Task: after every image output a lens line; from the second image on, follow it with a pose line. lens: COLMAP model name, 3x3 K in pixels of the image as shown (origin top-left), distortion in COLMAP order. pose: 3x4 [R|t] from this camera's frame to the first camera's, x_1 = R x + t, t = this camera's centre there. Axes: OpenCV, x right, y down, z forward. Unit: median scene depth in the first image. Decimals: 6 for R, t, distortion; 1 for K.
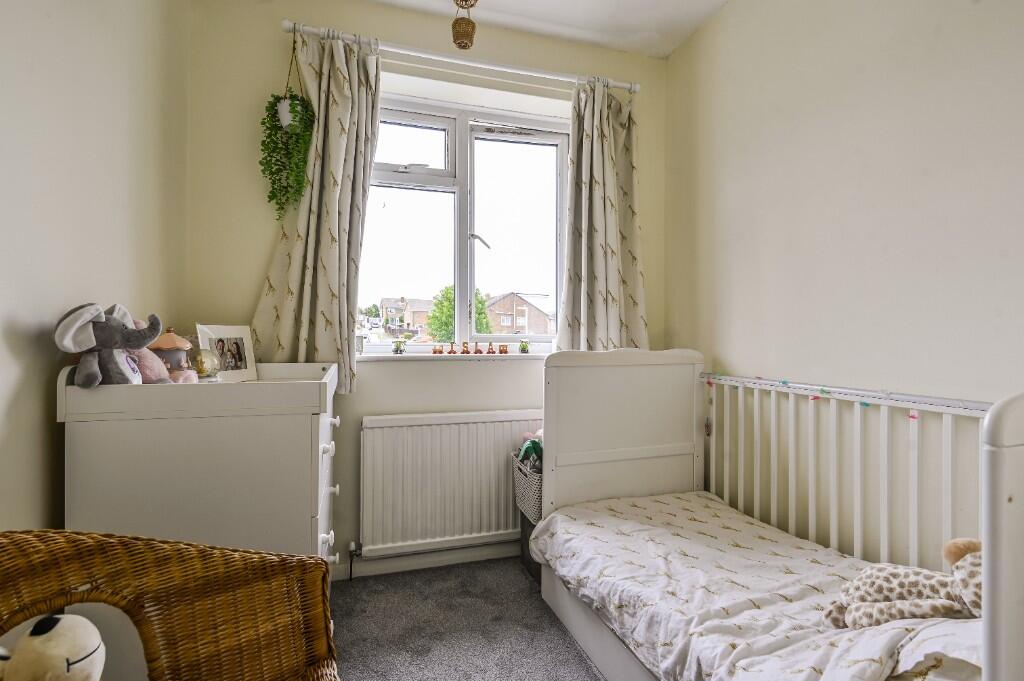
lens RADIAL K [[493.2, 0, 512.0], [0, 493.2, 340.5], [0, 0, 1]] dist [0.000397, 0.000054]
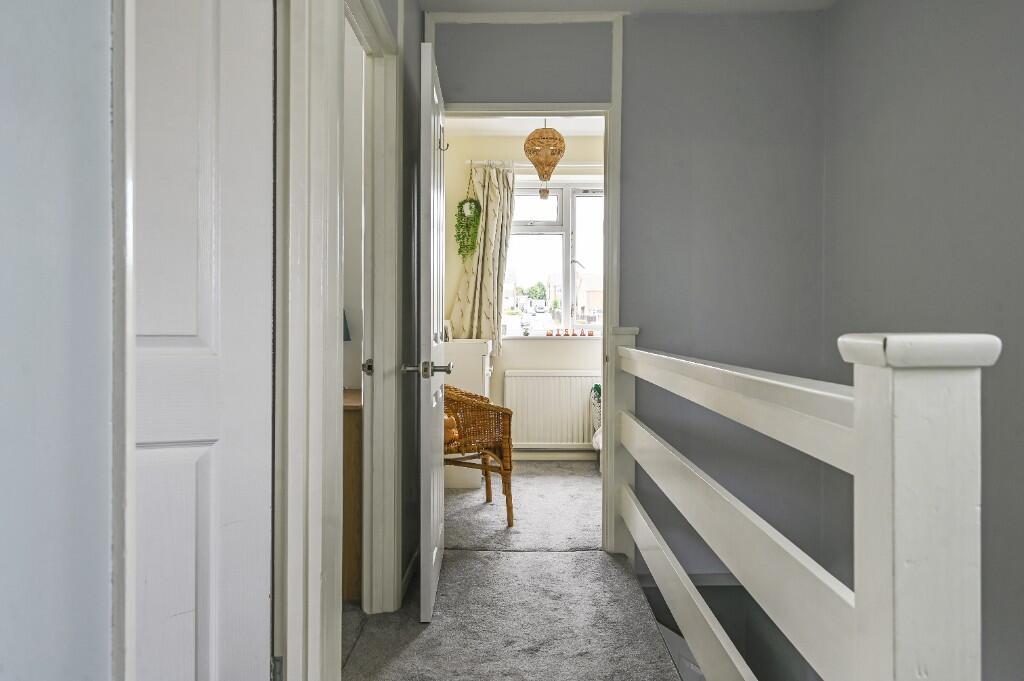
lens RADIAL K [[683.0, 0, 512.0], [0, 683.0, 340.5], [0, 0, 1]] dist [0.000167, -0.000013]
pose [[0.951276, 0.007898, -0.308239, 0.514178], [-0.003192, 0.999871, 0.015768, 0.008156], [0.308323, -0.014016, 0.951178, -1.434575]]
